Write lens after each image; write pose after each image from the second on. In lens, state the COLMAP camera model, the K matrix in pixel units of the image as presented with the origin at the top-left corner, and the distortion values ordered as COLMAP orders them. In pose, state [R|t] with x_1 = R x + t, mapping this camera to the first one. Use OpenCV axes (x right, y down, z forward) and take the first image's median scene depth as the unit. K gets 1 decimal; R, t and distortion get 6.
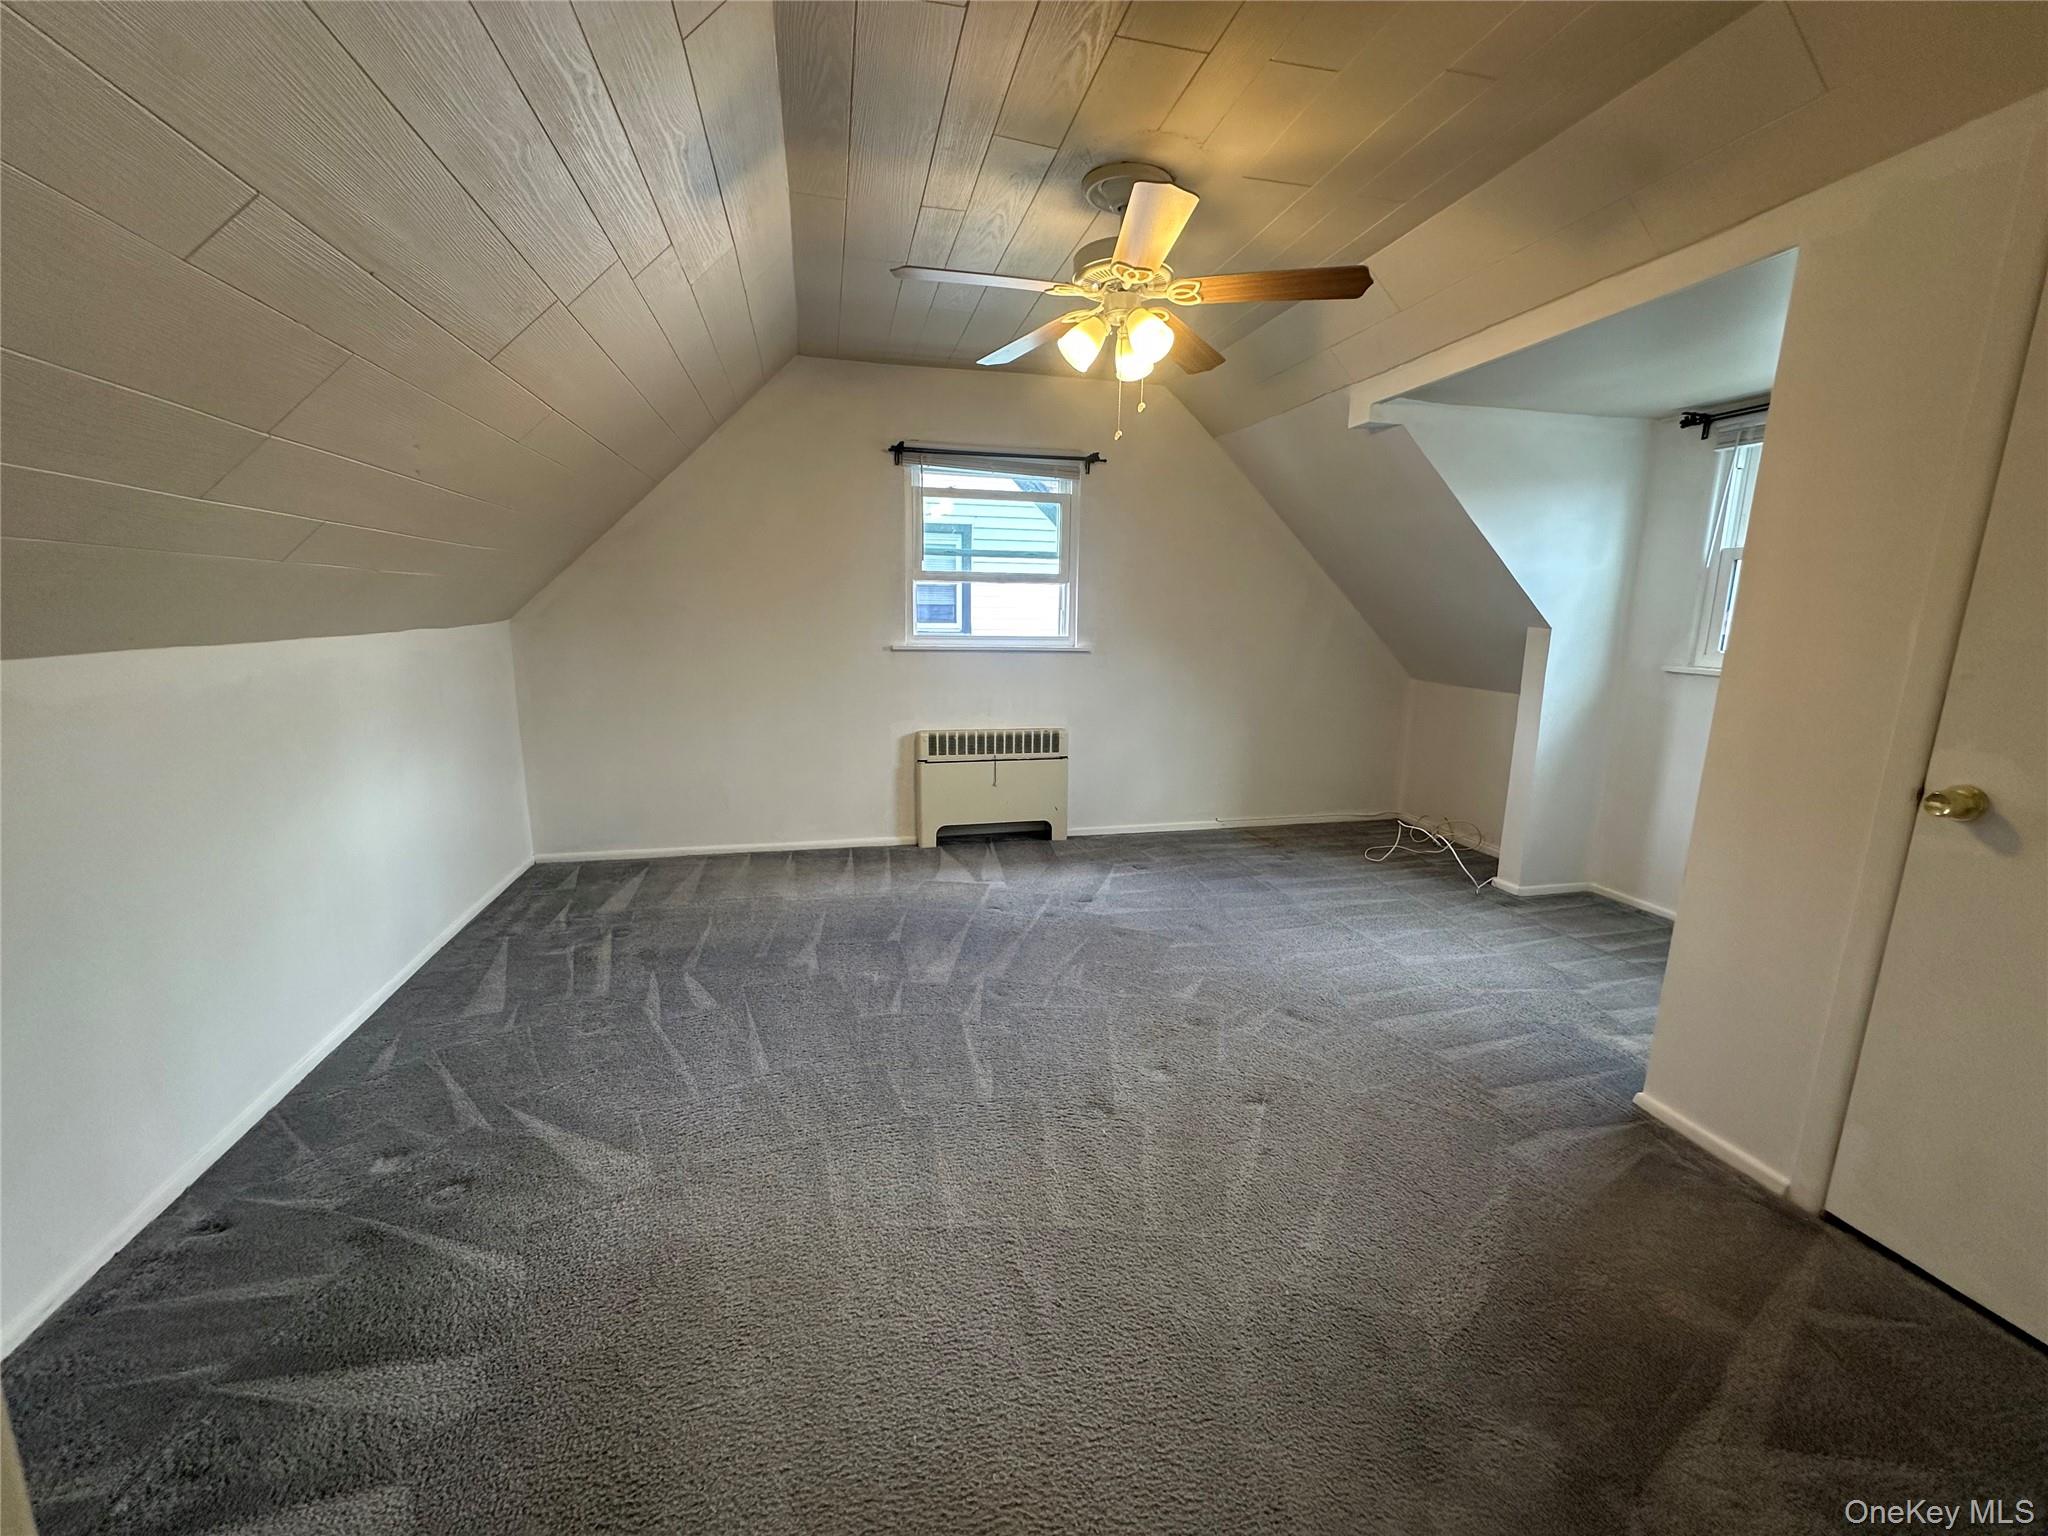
lens RADIAL K [[819.9, 0, 1021.2], [0, 819.9, 768.1], [0, 0, 1]] dist [-0.001234, 0.000568]
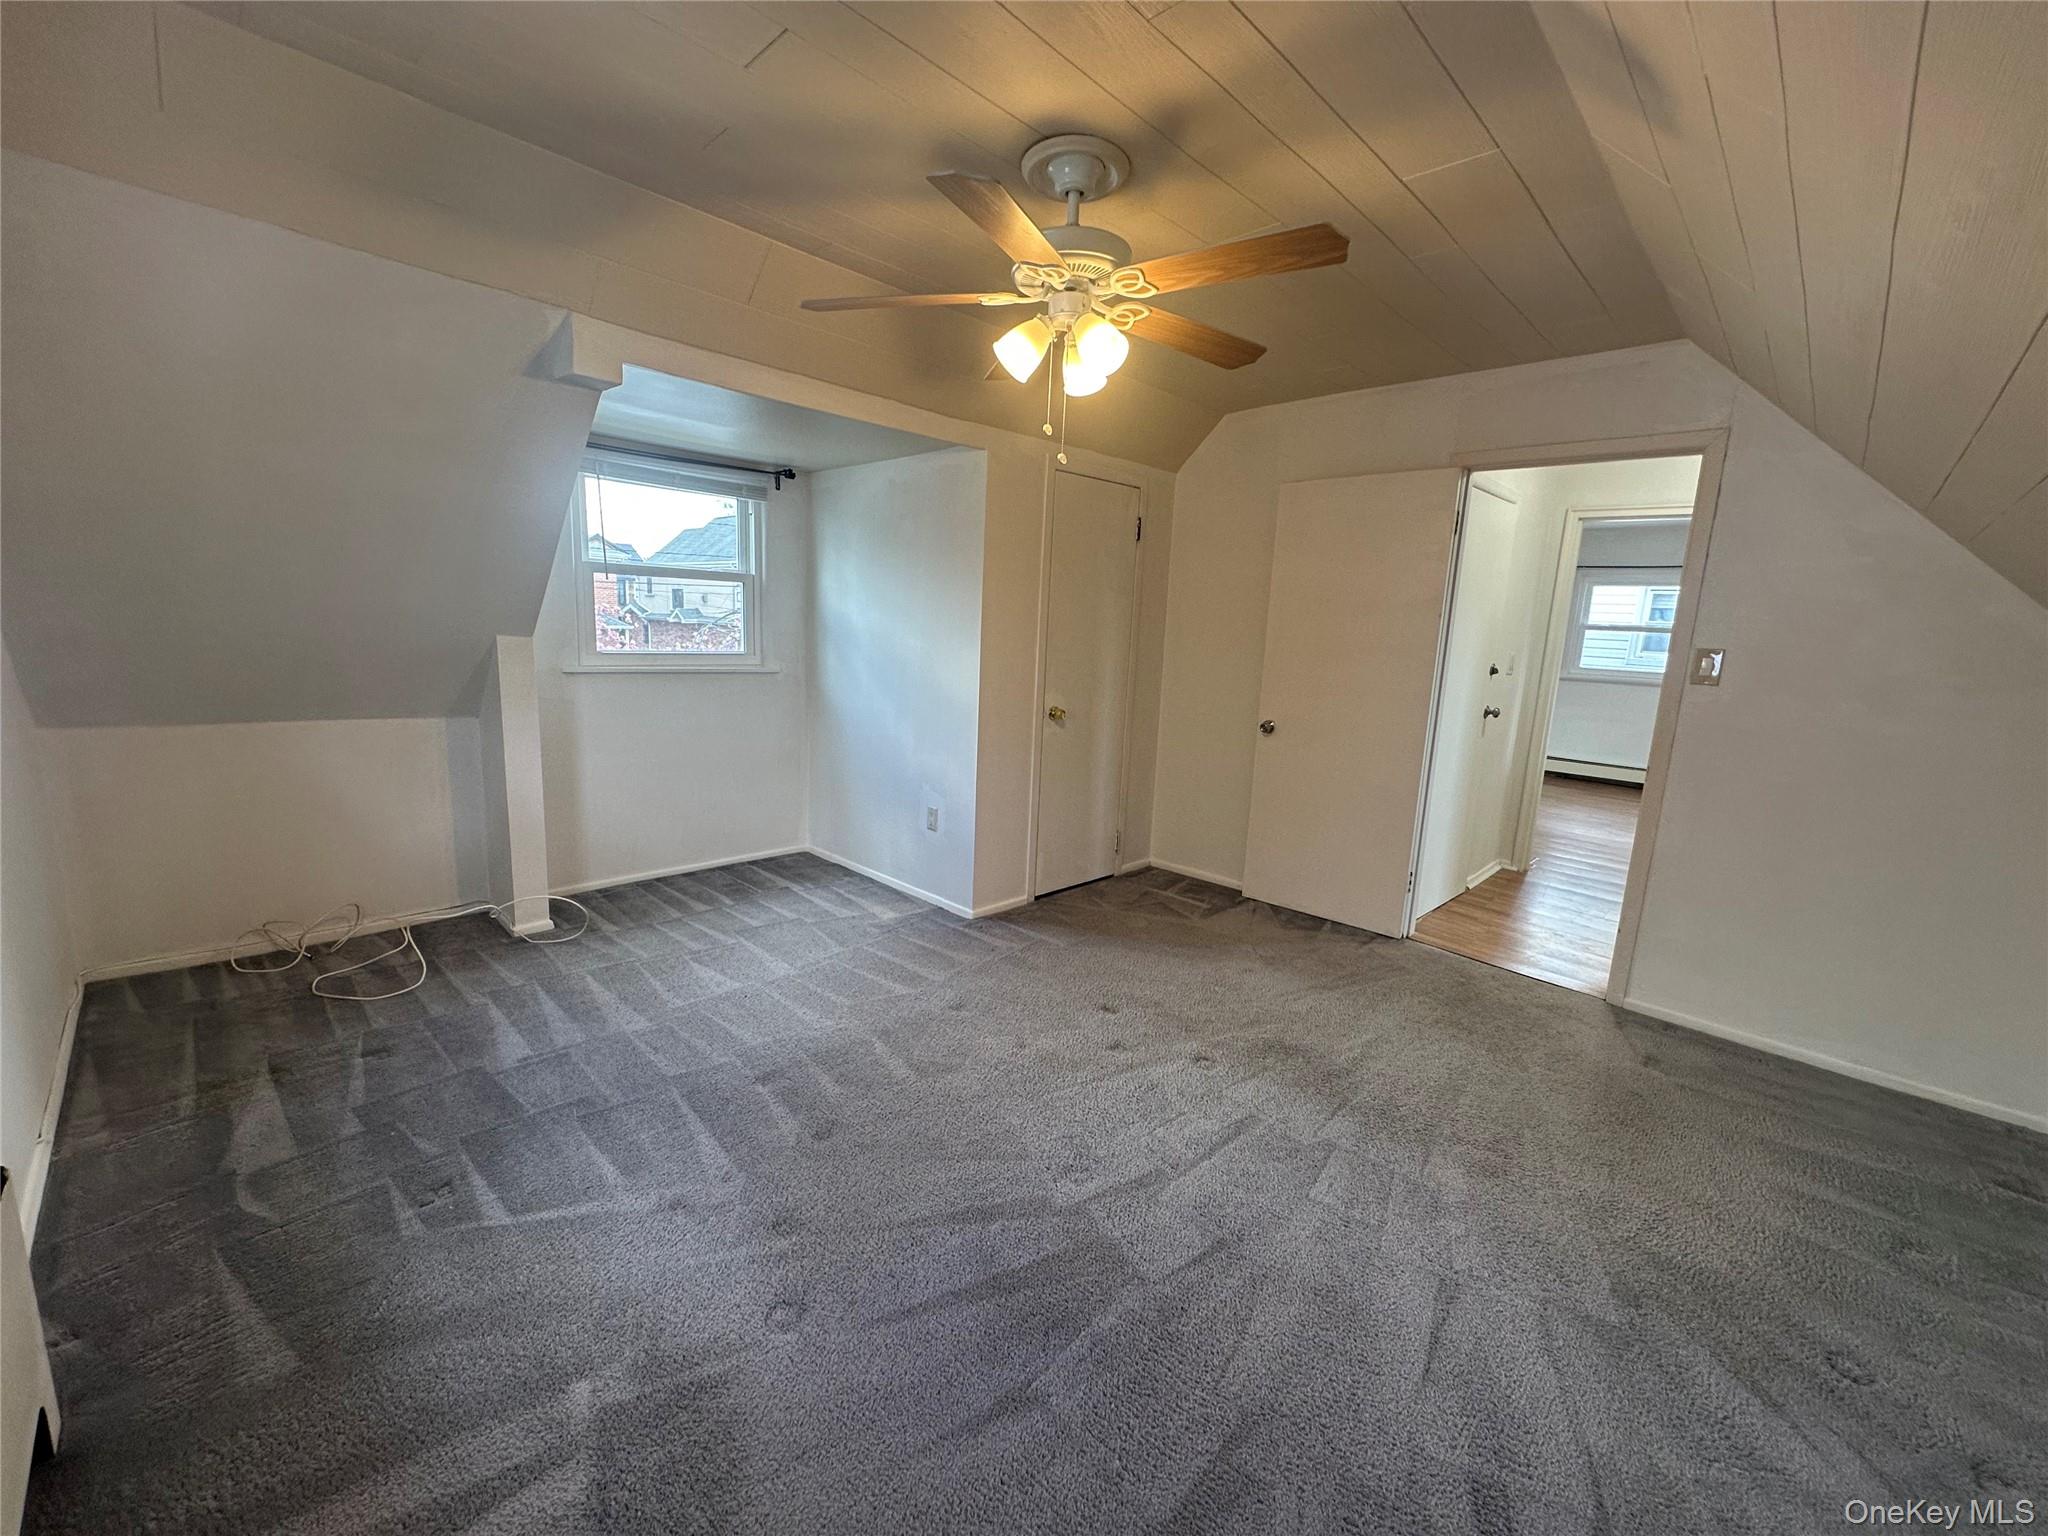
lens RADIAL K [[819.9, 0, 1021.2], [0, 819.9, 768.1], [0, 0, 1]] dist [-0.001234, 0.000568]
pose [[-0.525806, -0.189149, 0.829307, -0.387940], [0.109789, 0.951716, 0.286677, -0.216075], [-0.843489, 0.241785, -0.479652, 0.941254]]
